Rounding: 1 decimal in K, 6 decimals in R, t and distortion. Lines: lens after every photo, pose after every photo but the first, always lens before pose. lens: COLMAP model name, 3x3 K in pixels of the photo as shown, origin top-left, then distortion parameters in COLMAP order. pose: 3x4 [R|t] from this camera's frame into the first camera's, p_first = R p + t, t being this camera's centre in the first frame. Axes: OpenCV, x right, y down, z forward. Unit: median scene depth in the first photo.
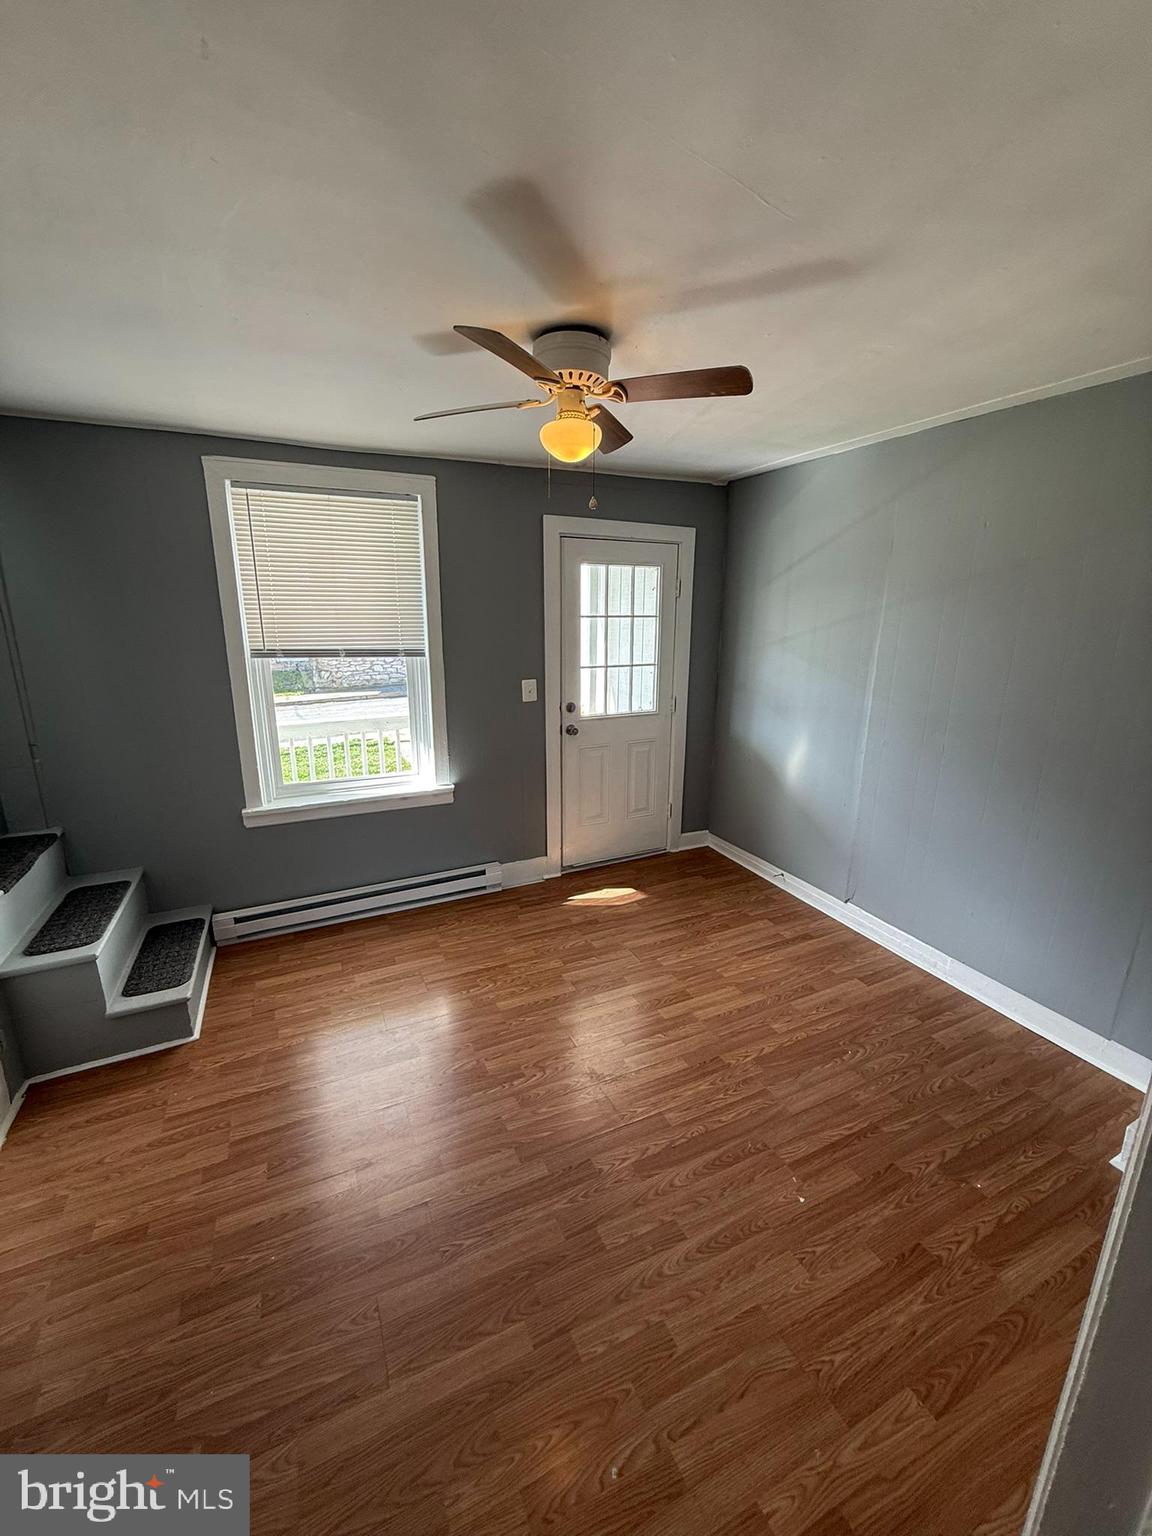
lens RADIAL K [[609.6, 0, 574.2], [0, 609.6, 765.4], [0, 0, 1]] dist [-0.001552, 0.000018]
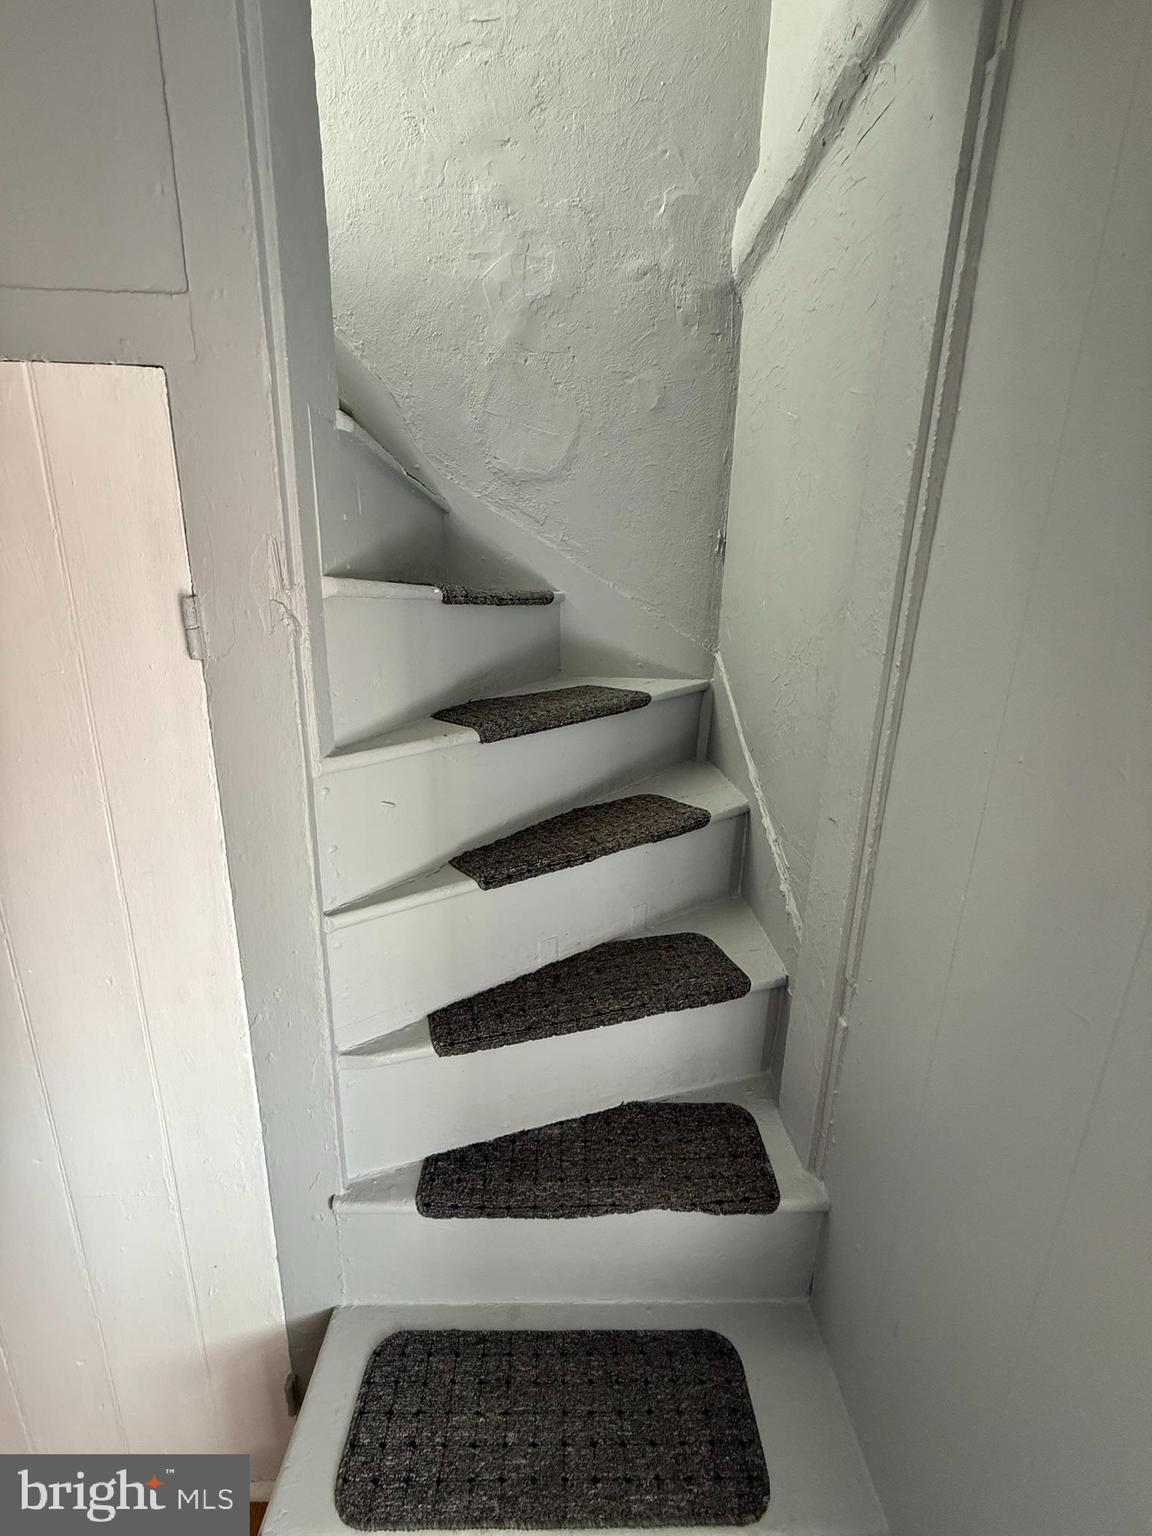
lens RADIAL K [[612.4, 0, 576.0], [0, 612.4, 768.0], [0, 0, 1]] dist [0.000045, -0.000272]
pose [[-0.409935, 0.219312, -0.885356, -0.443077], [-0.238258, 0.911215, 0.336035, -0.192877], [0.880447, 0.348696, -0.321286, 0.773211]]
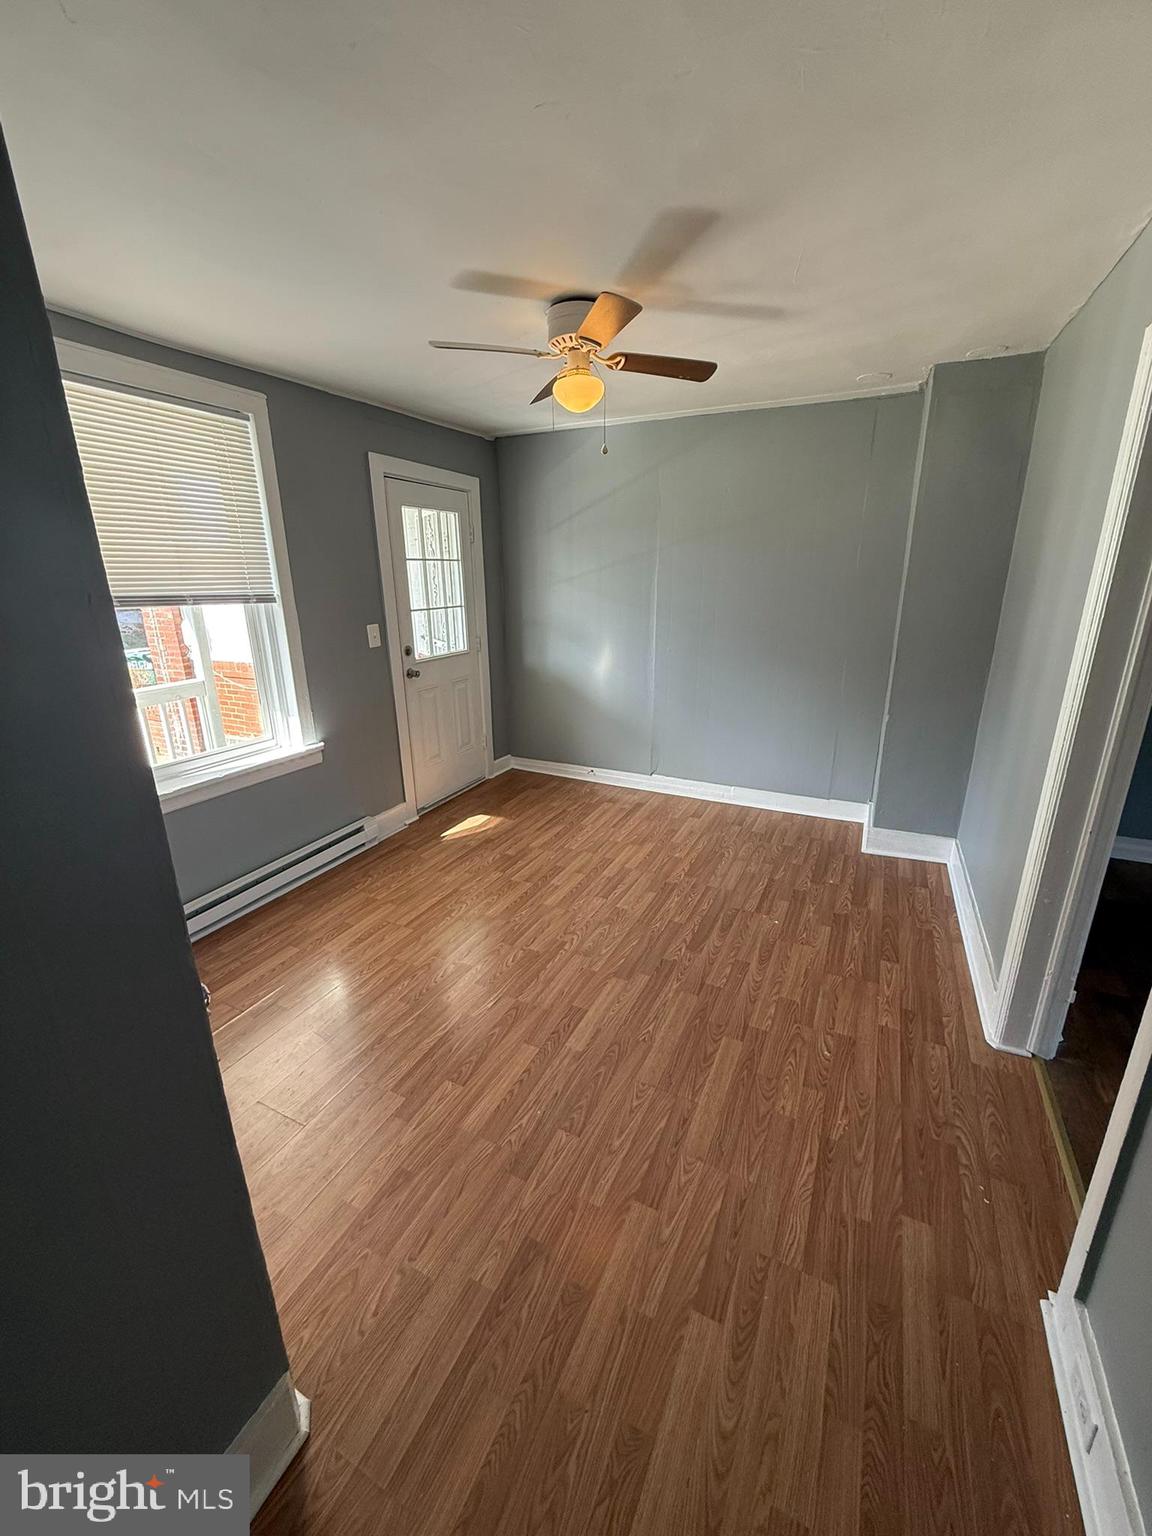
lens RADIAL K [[612.4, 0, 576.0], [0, 612.4, 768.0], [0, 0, 1]] dist [0.000045, -0.000272]
pose [[0.784194, -0.199607, 0.587534, -0.492163], [0.165735, 0.979827, 0.111673, 0.033017], [-0.597973, 0.009801, 0.801456, 0.019836]]
